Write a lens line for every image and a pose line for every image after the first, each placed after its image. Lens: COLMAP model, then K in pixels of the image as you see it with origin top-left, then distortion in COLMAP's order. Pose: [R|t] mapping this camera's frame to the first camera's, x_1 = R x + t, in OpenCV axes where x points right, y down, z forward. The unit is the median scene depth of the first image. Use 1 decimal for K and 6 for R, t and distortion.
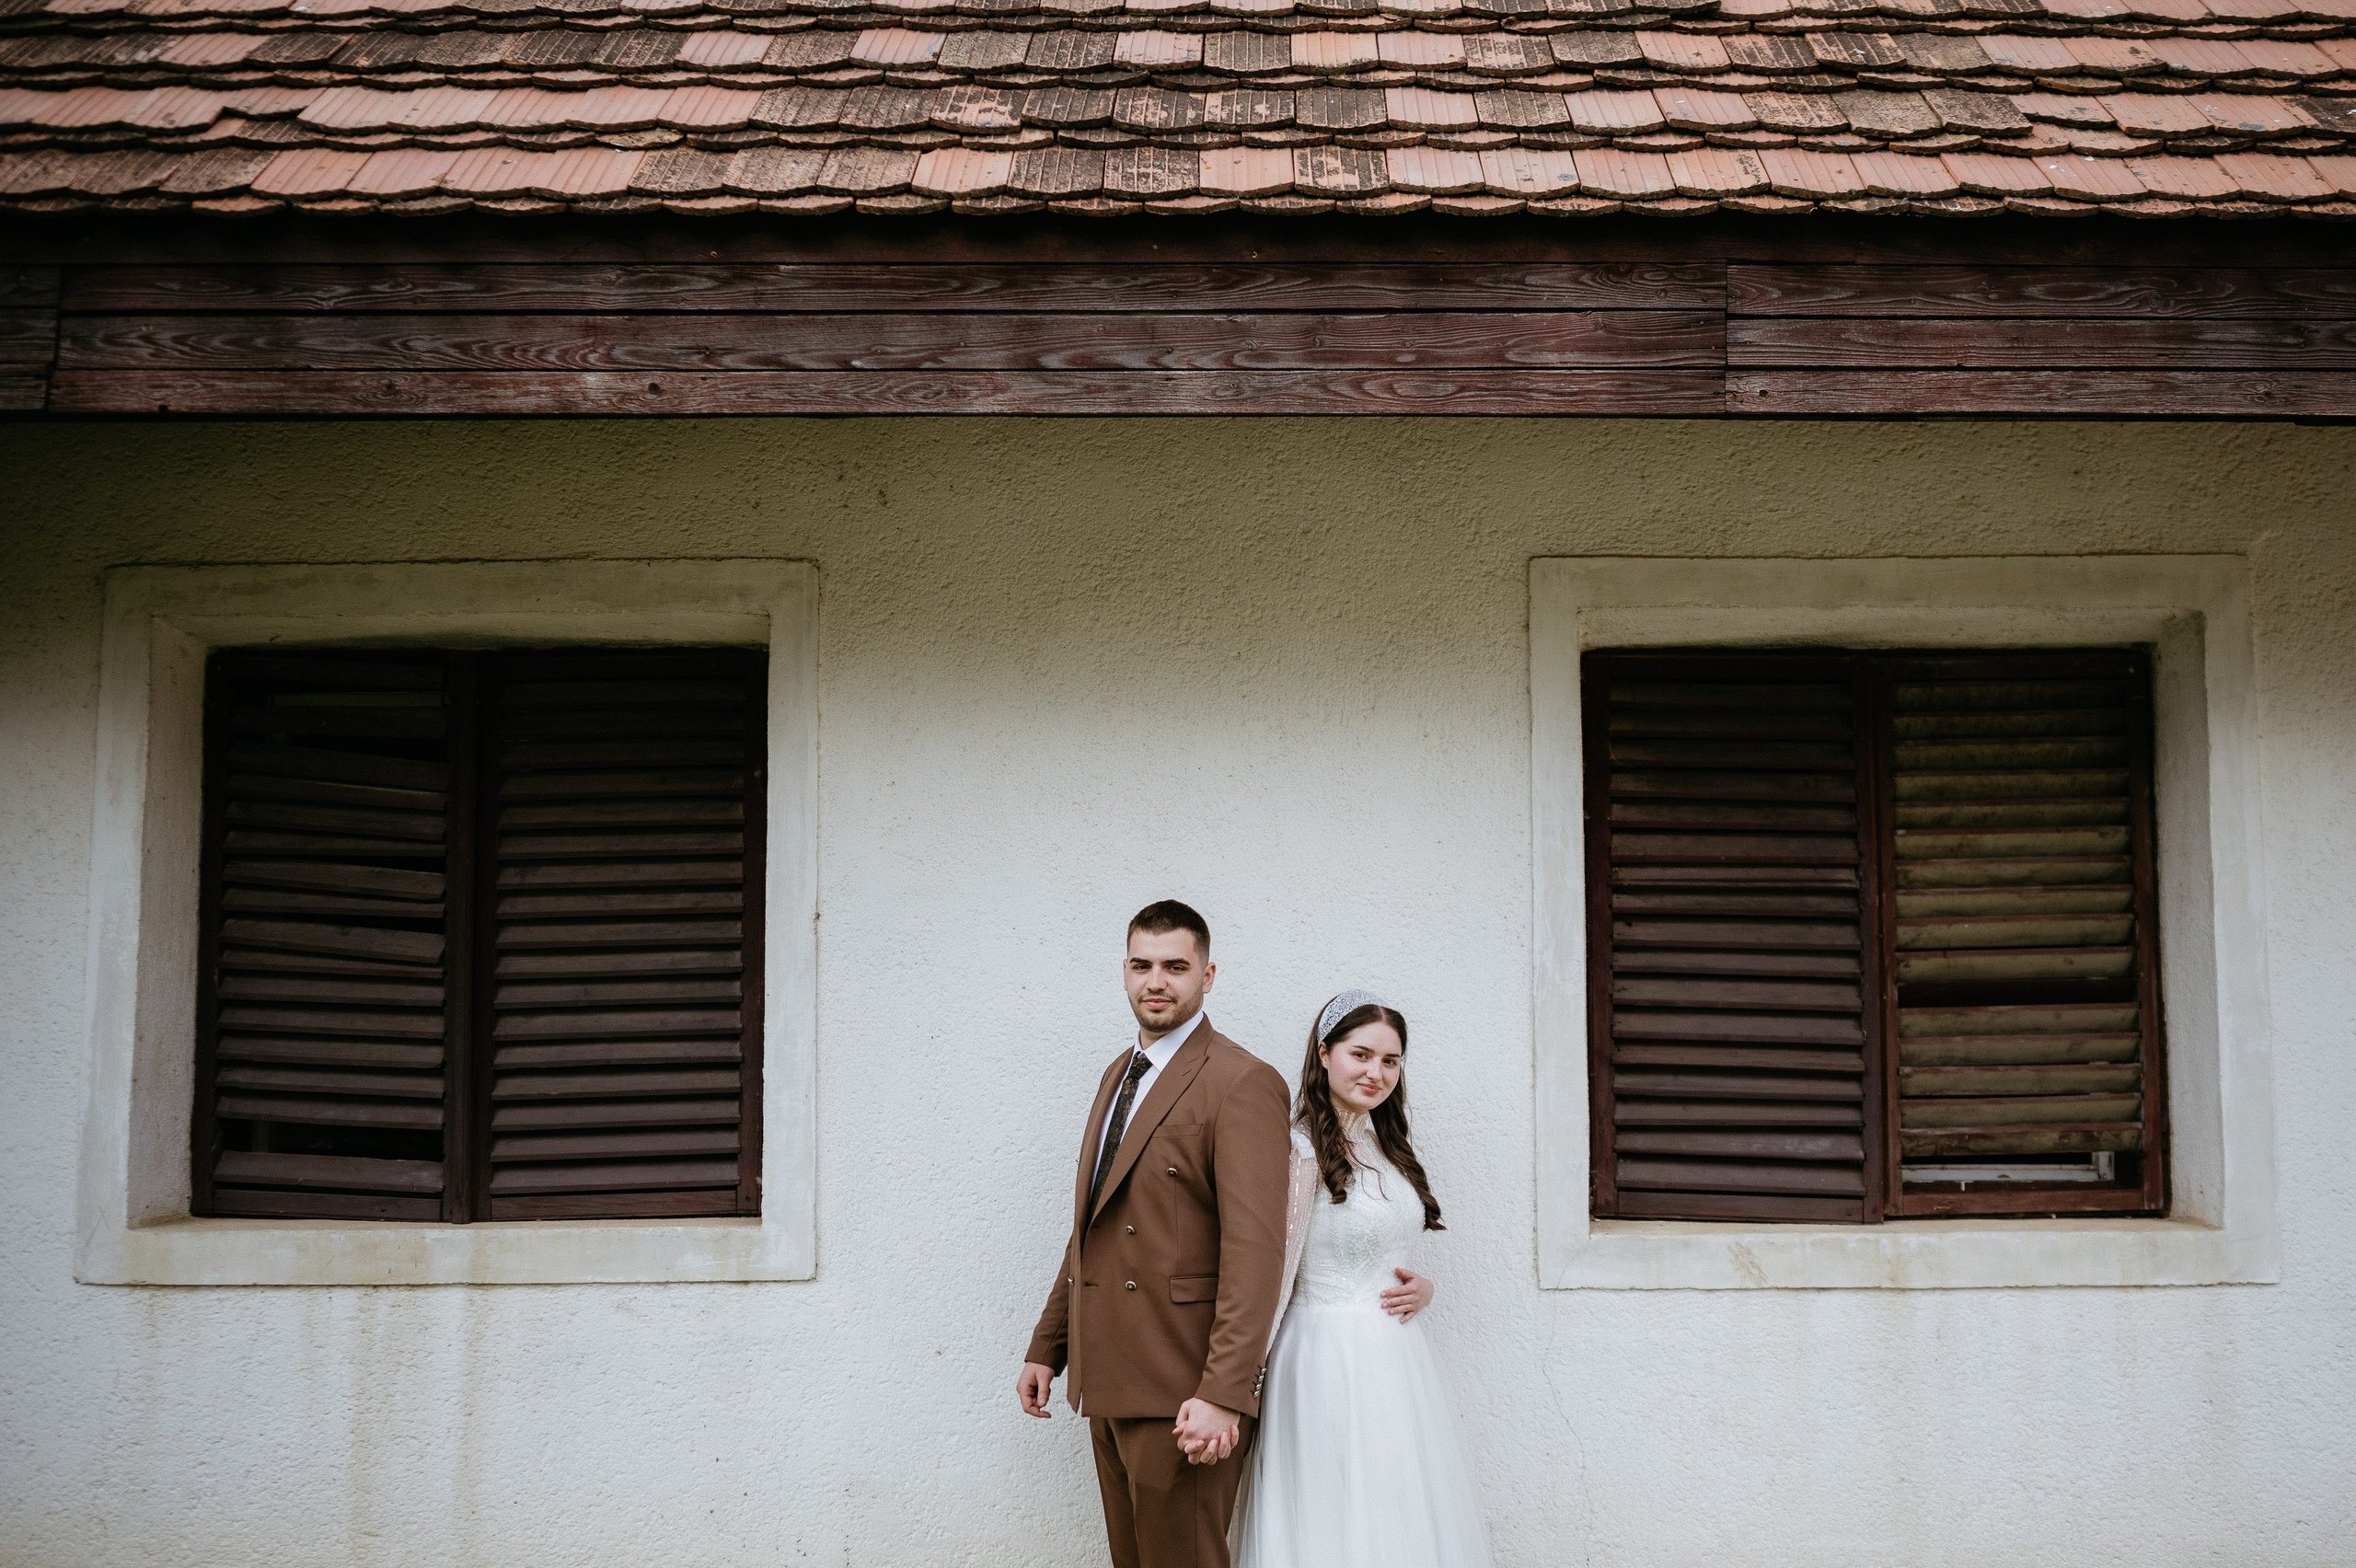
lens RADIAL K [[2312.7, 0, 1318.6], [0, 2312.7, 824.8], [0, 0, 1]] dist [-0.044733, 0.000000]
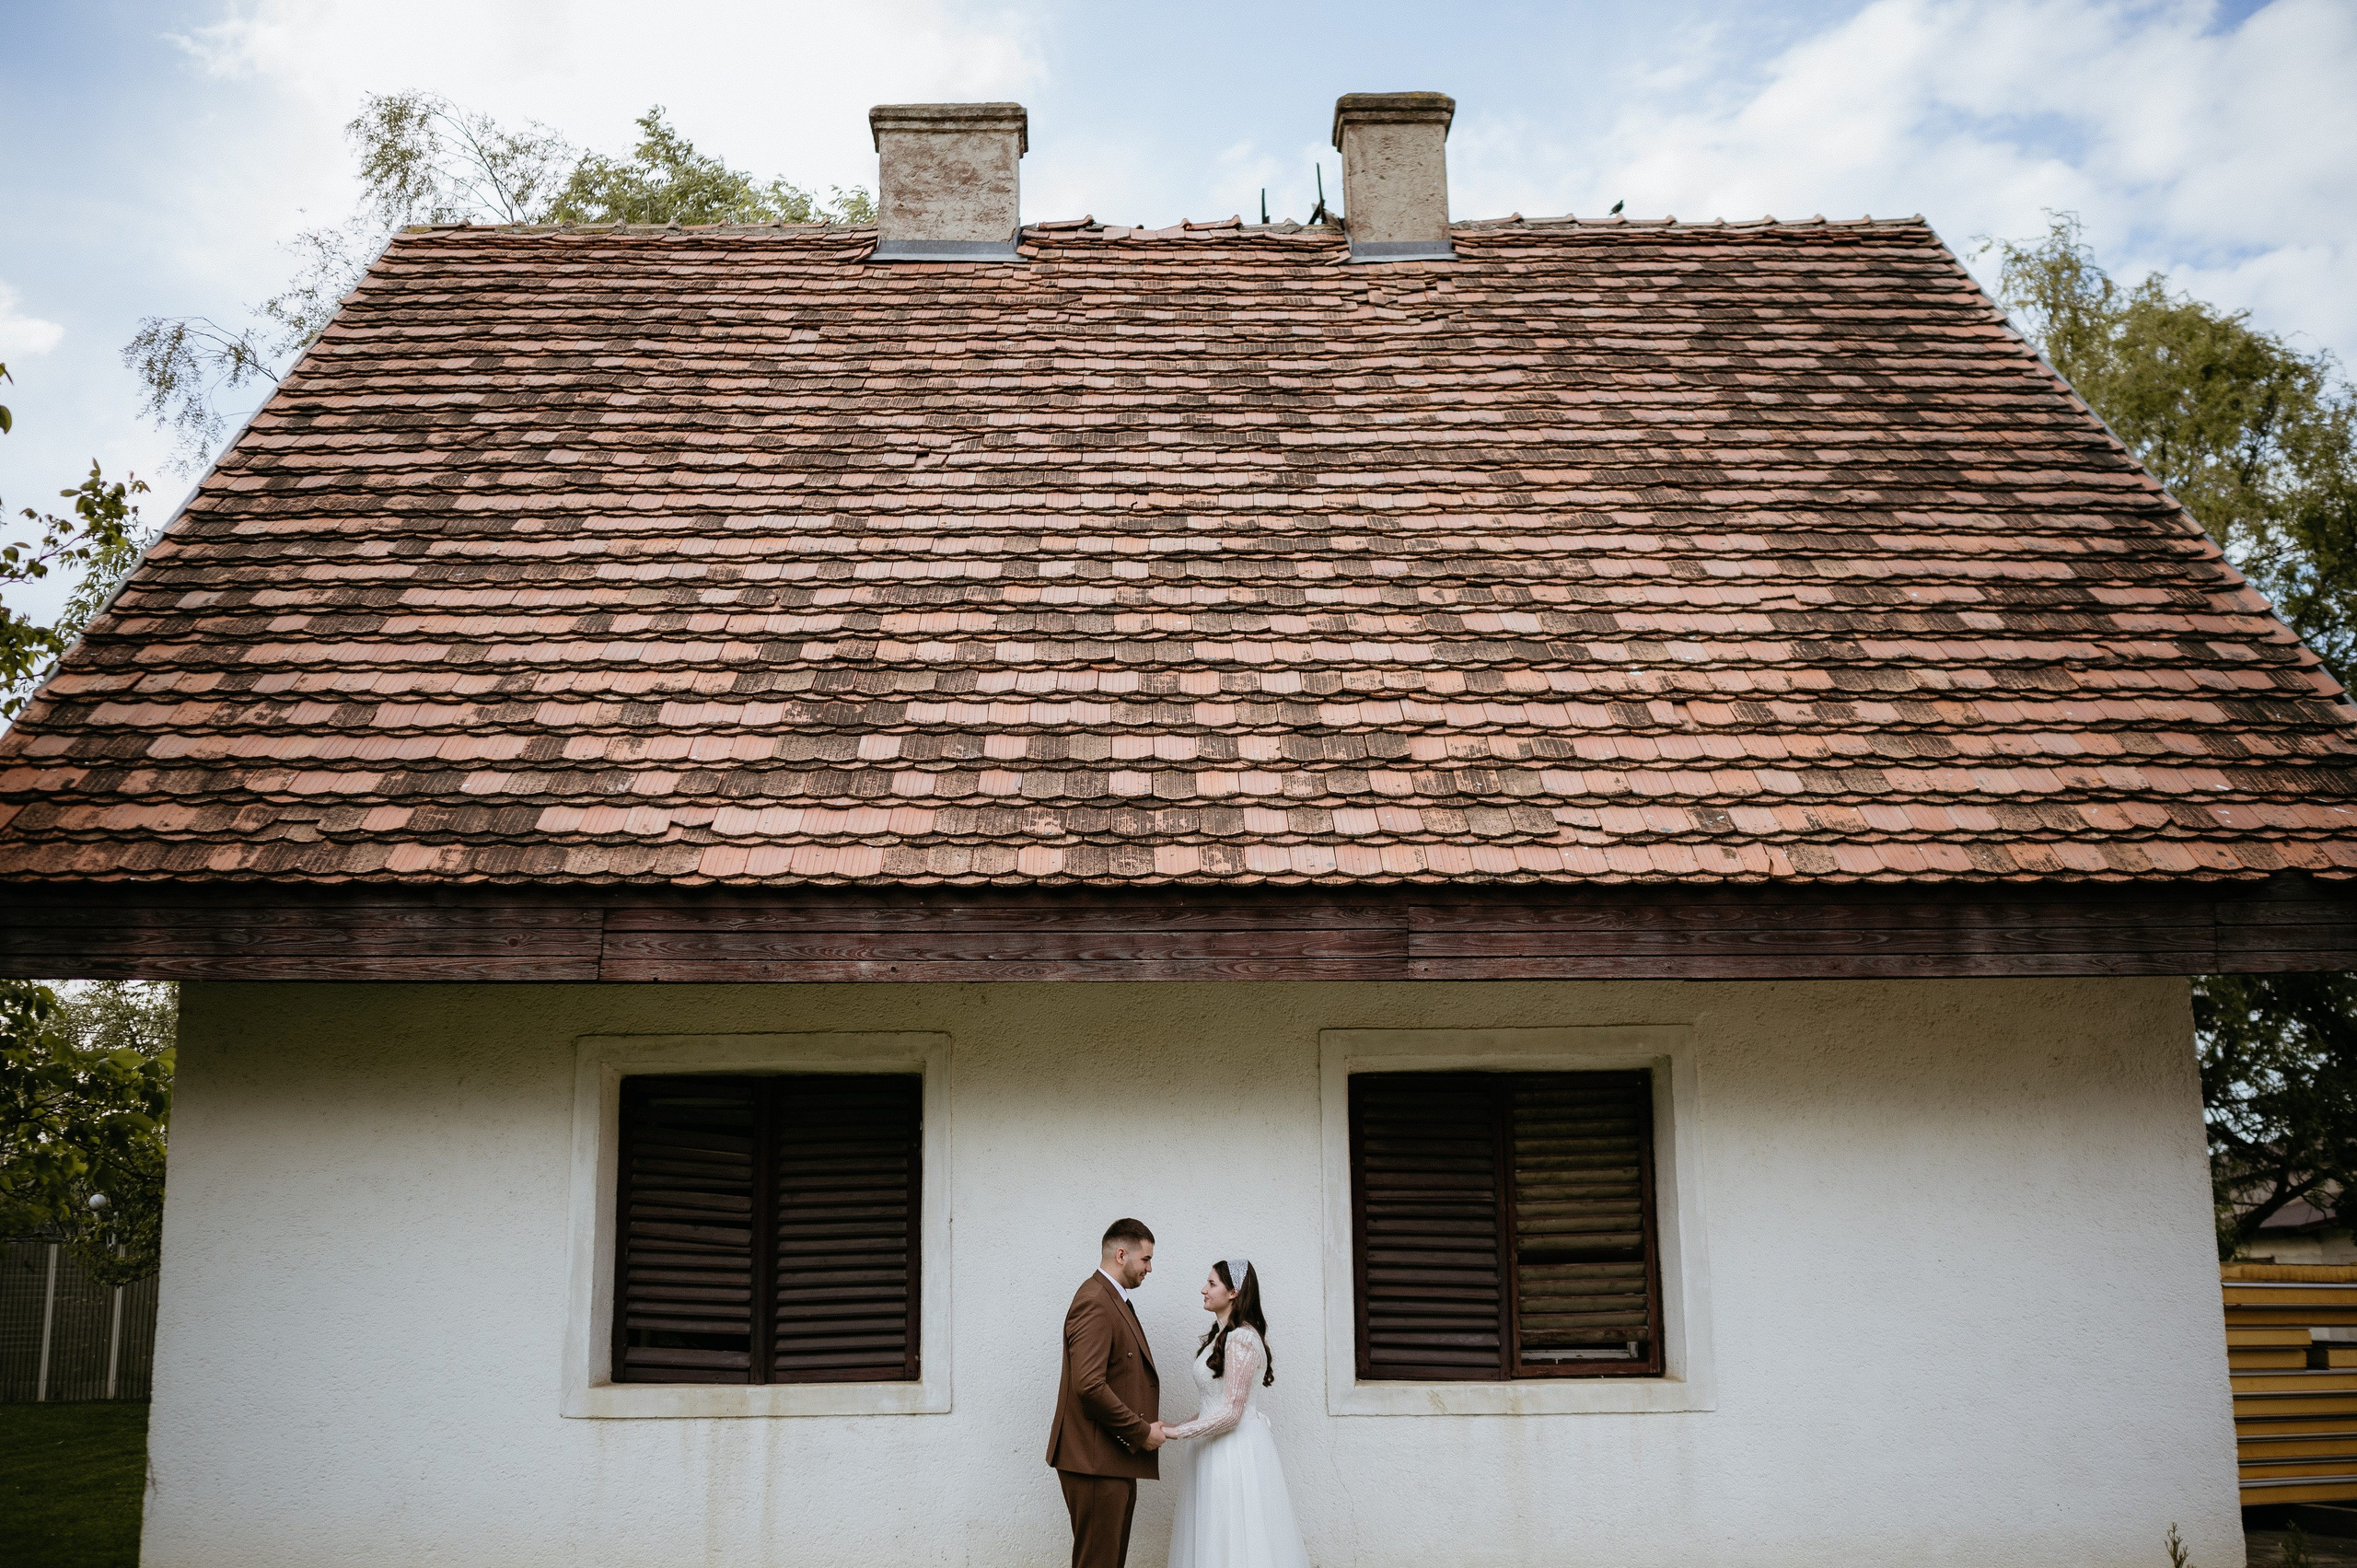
lens RADIAL K [[2313.9, 0, 1165.3], [0, 2313.9, 766.8], [0, 0, 1]] dist [-0.044733, 0.000000]
pose [[0.999982, -0.005456, -0.002493, -0.032487], [0.005127, 0.993127, -0.116931, -0.111818], [0.003113, 0.116917, 0.993137, -0.972773]]
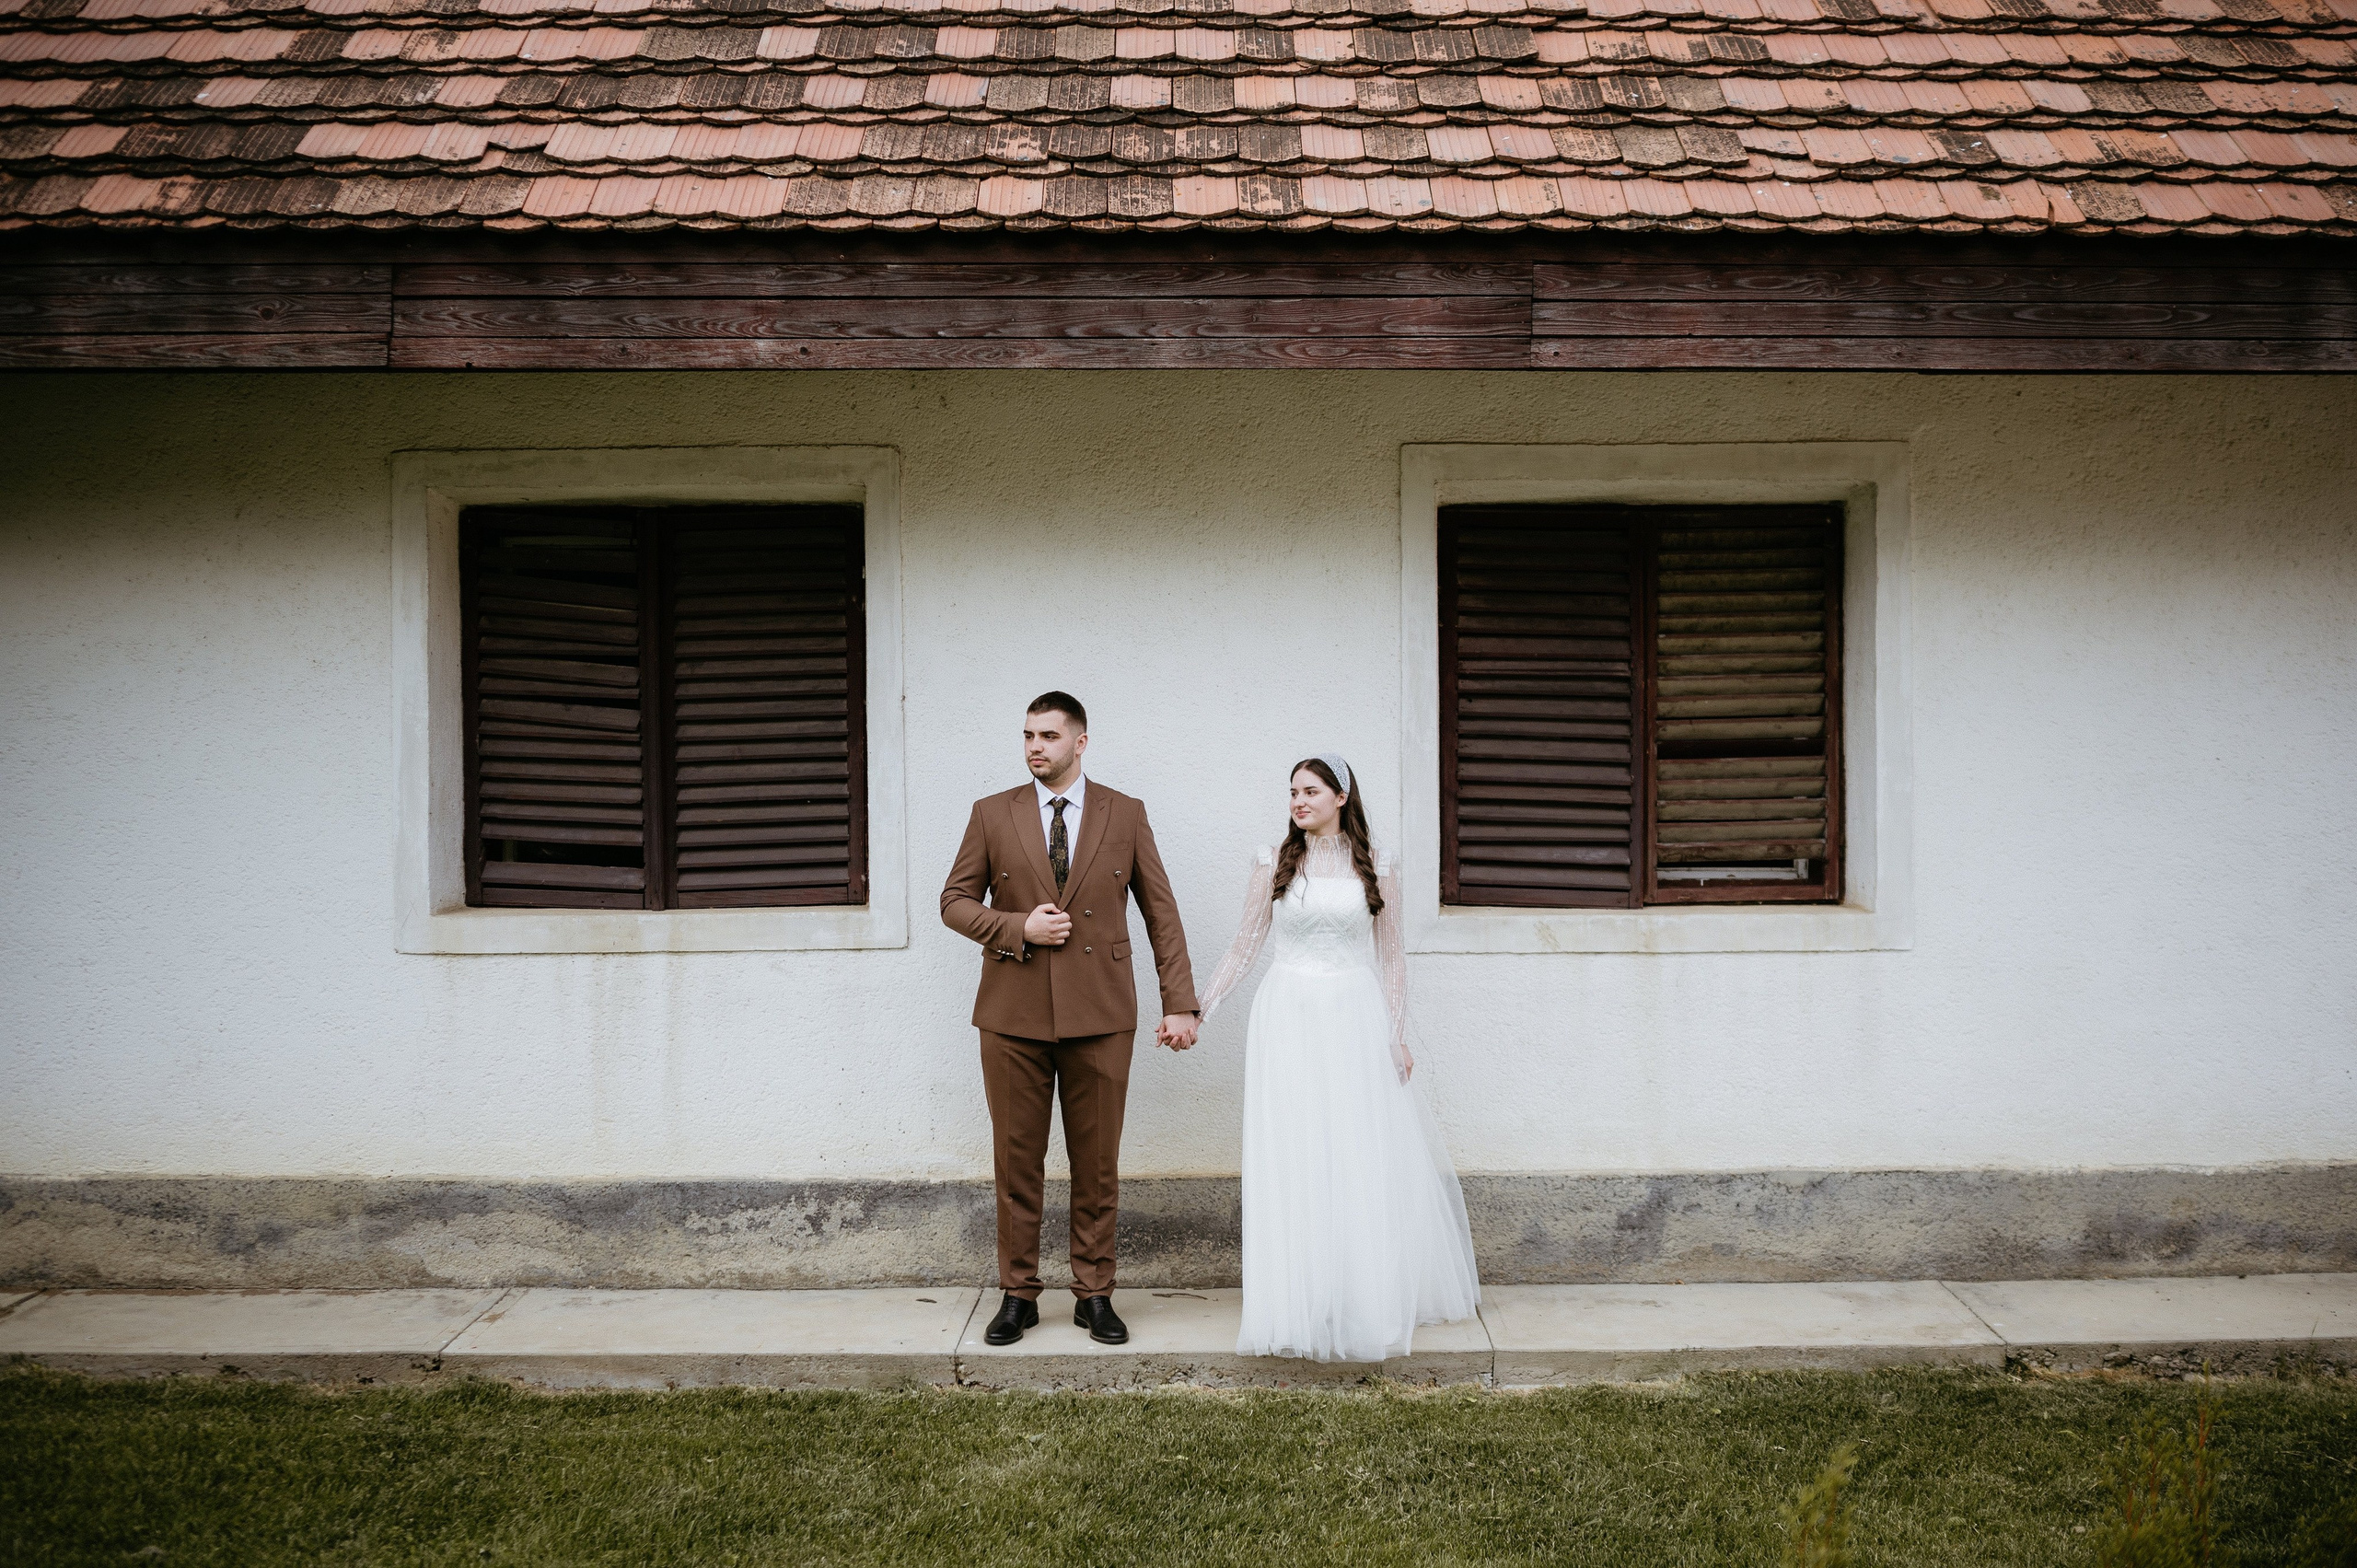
lens RADIAL K [[2313.9, 0, 1227.5], [0, 2313.9, 776.0], [0, 0, 1]] dist [-0.044733, 0.000000]
pose [[0.999999, -0.001170, 0.000325, -0.016348], [0.001125, 0.993413, 0.114582, -0.078326], [-0.000457, -0.114582, 0.993414, -0.444350]]
